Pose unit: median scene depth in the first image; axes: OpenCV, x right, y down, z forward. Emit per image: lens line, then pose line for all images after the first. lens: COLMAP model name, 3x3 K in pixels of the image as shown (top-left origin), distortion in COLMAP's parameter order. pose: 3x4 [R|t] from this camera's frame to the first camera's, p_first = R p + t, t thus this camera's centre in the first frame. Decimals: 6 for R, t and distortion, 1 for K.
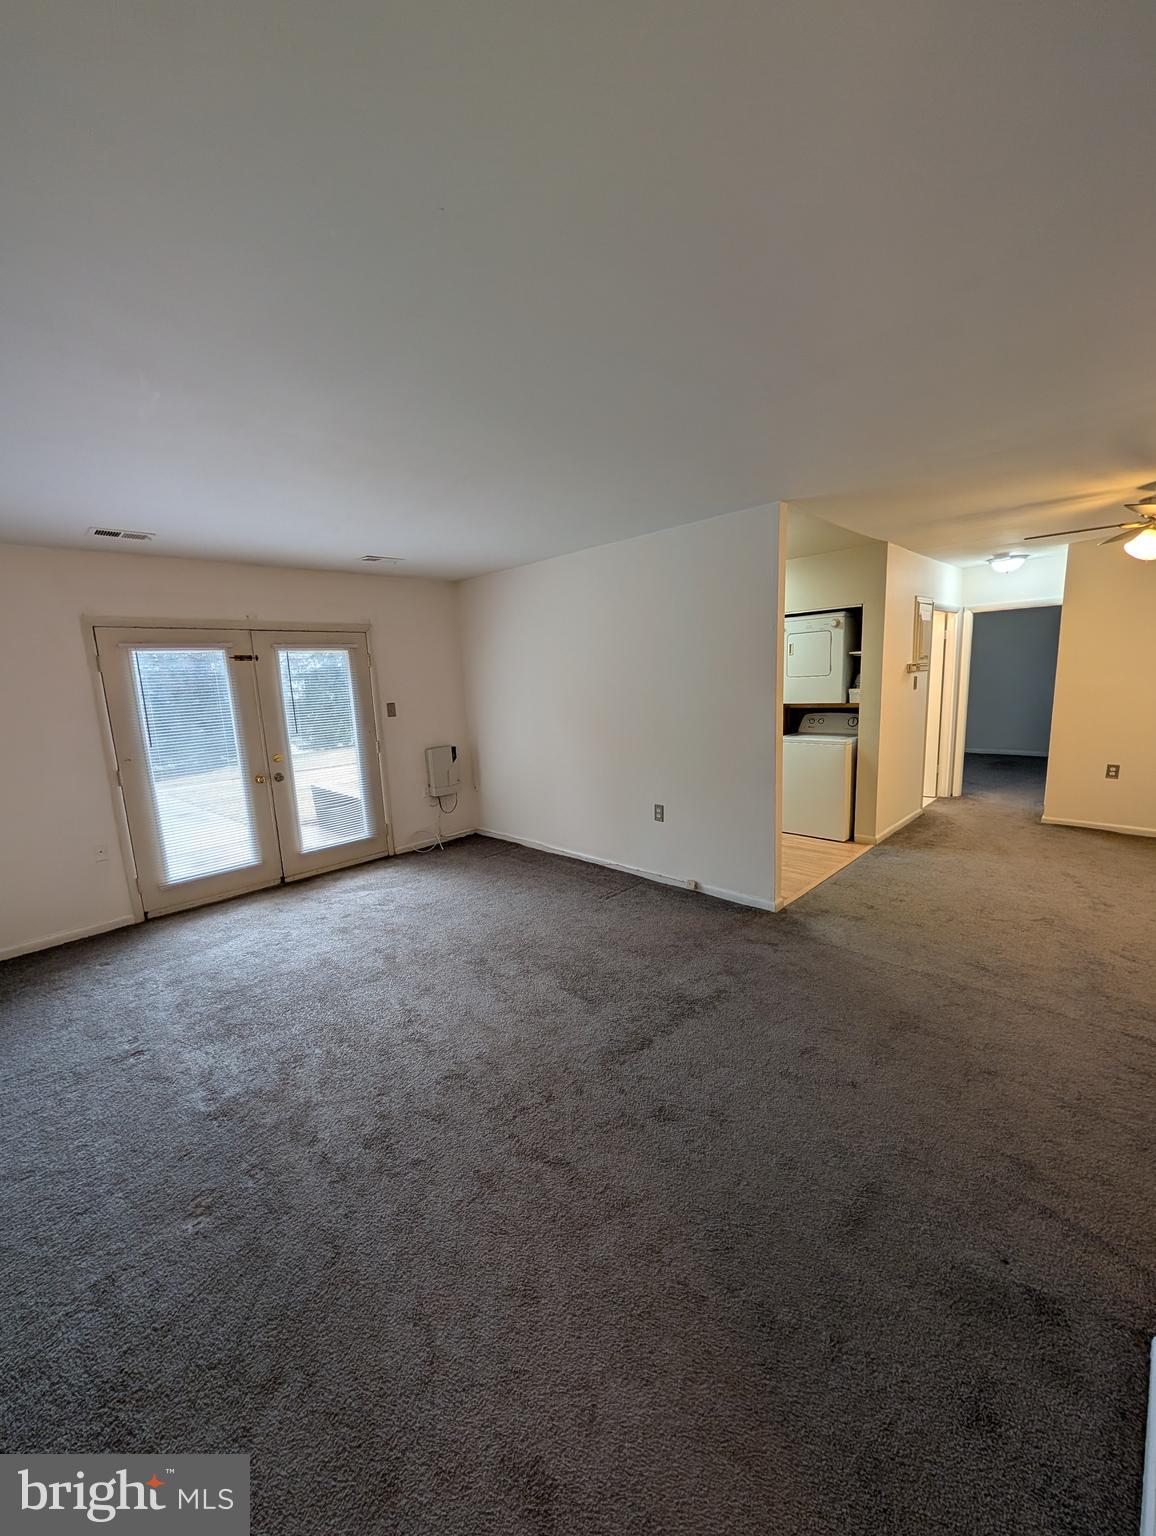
lens RADIAL K [[577.3, 0, 574.5], [0, 577.3, 776.6], [0, 0, 1]] dist [-0.000973, 0.001024]
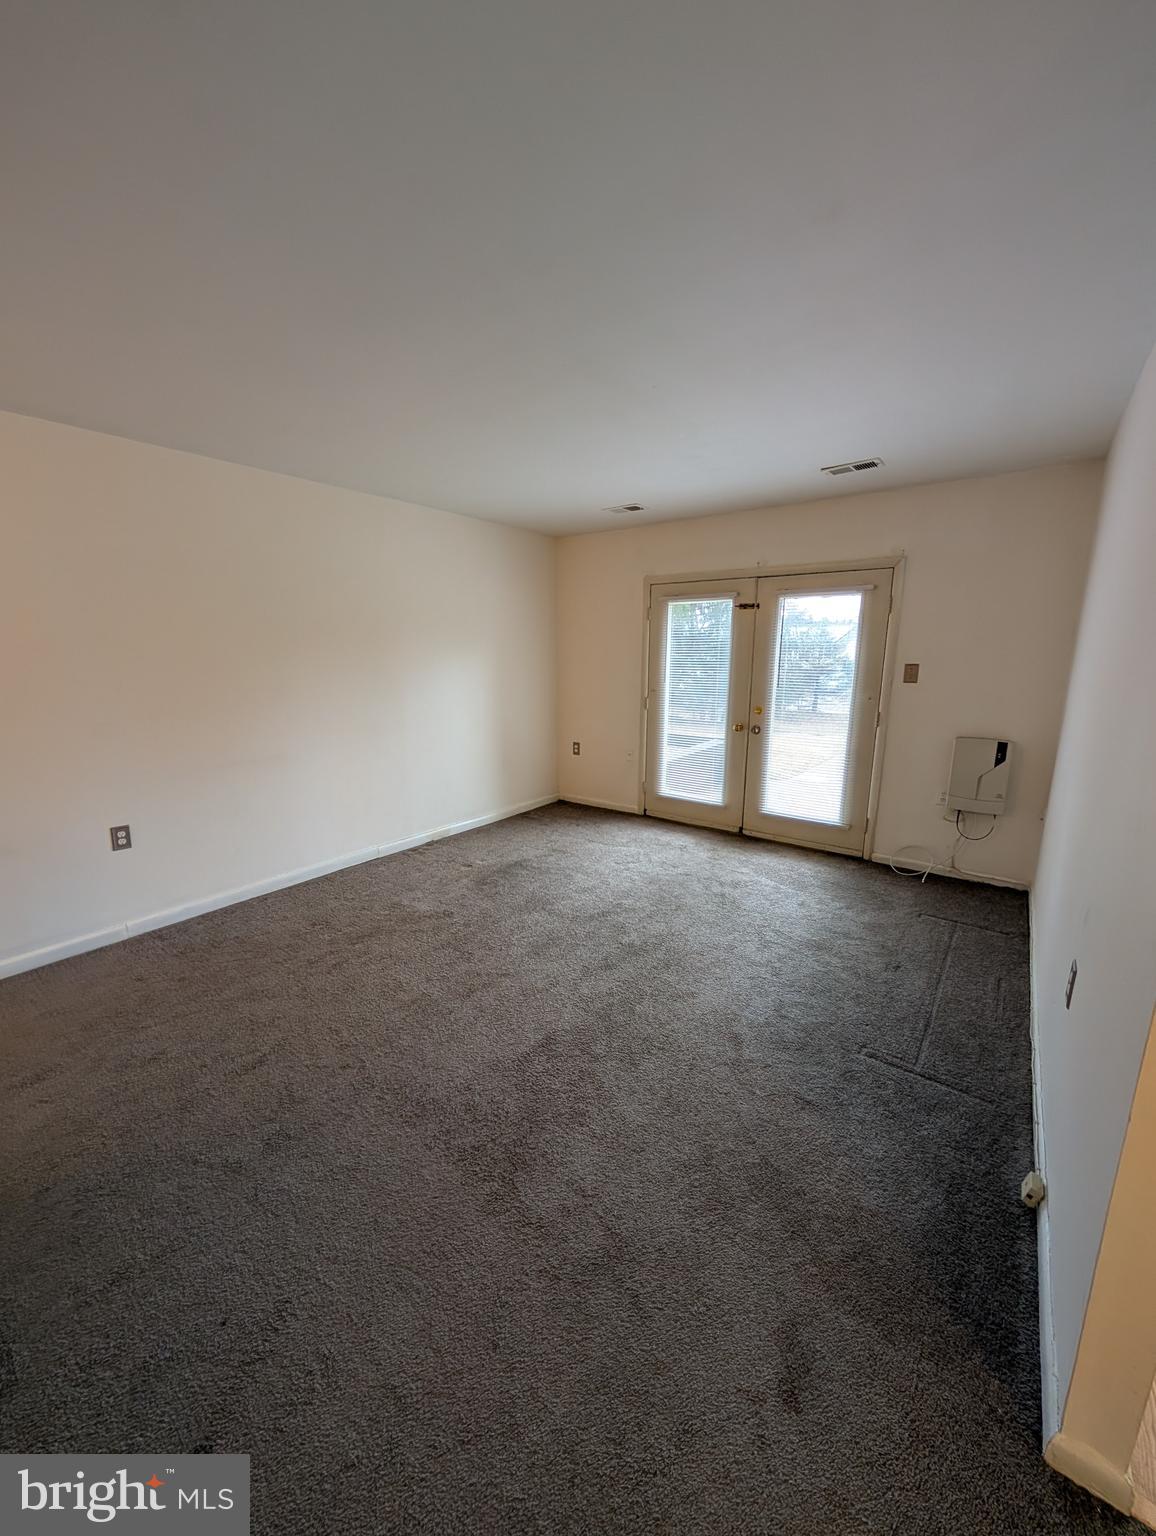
lens RADIAL K [[577.3, 0, 579.1], [0, 577.3, 773.7], [0, 0, 1]] dist [-0.000973, 0.001024]
pose [[0.146609, 0.252527, -0.956418, 0.386631], [-0.182080, 0.957235, 0.224831, -0.089609], [0.972293, 0.141182, 0.186320, 0.513977]]
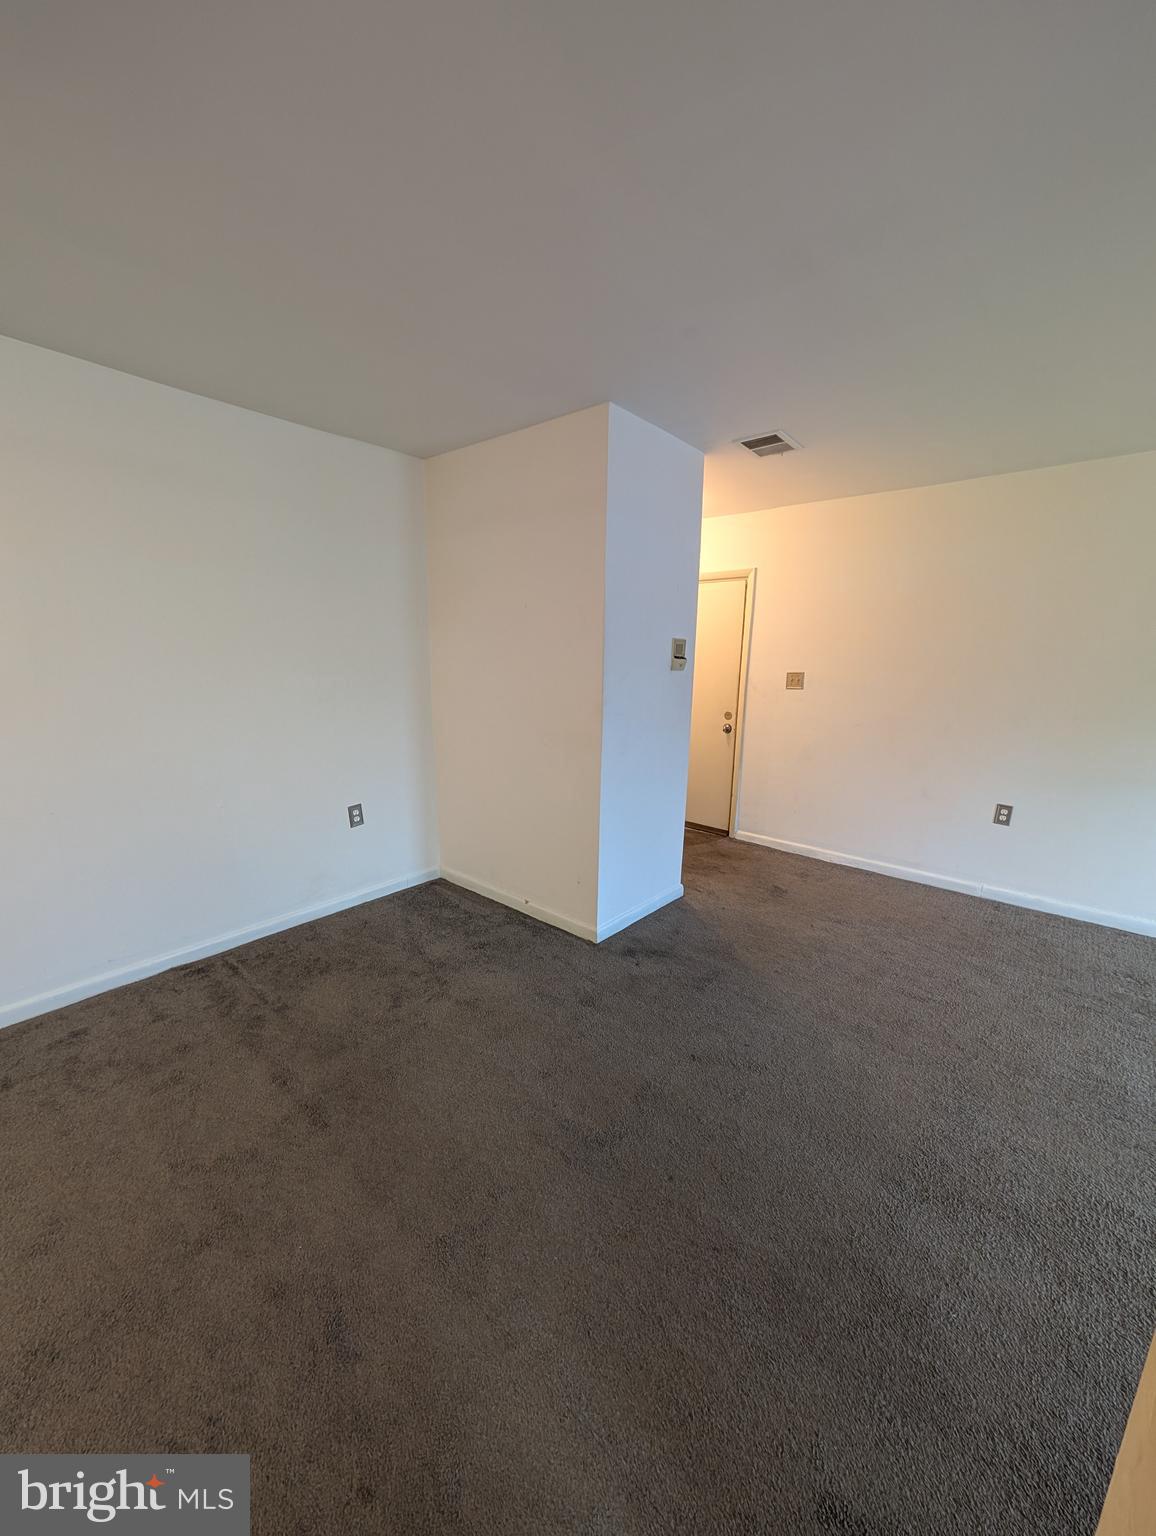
lens RADIAL K [[577.3, 0, 578.3], [0, 577.3, 763.6], [0, 0, 1]] dist [-0.000973, 0.001024]
pose [[-0.995212, 0.046138, -0.086168, 0.329968], [0.011480, 0.930656, 0.365715, -0.128256], [0.097066, 0.362975, -0.926730, 0.767262]]
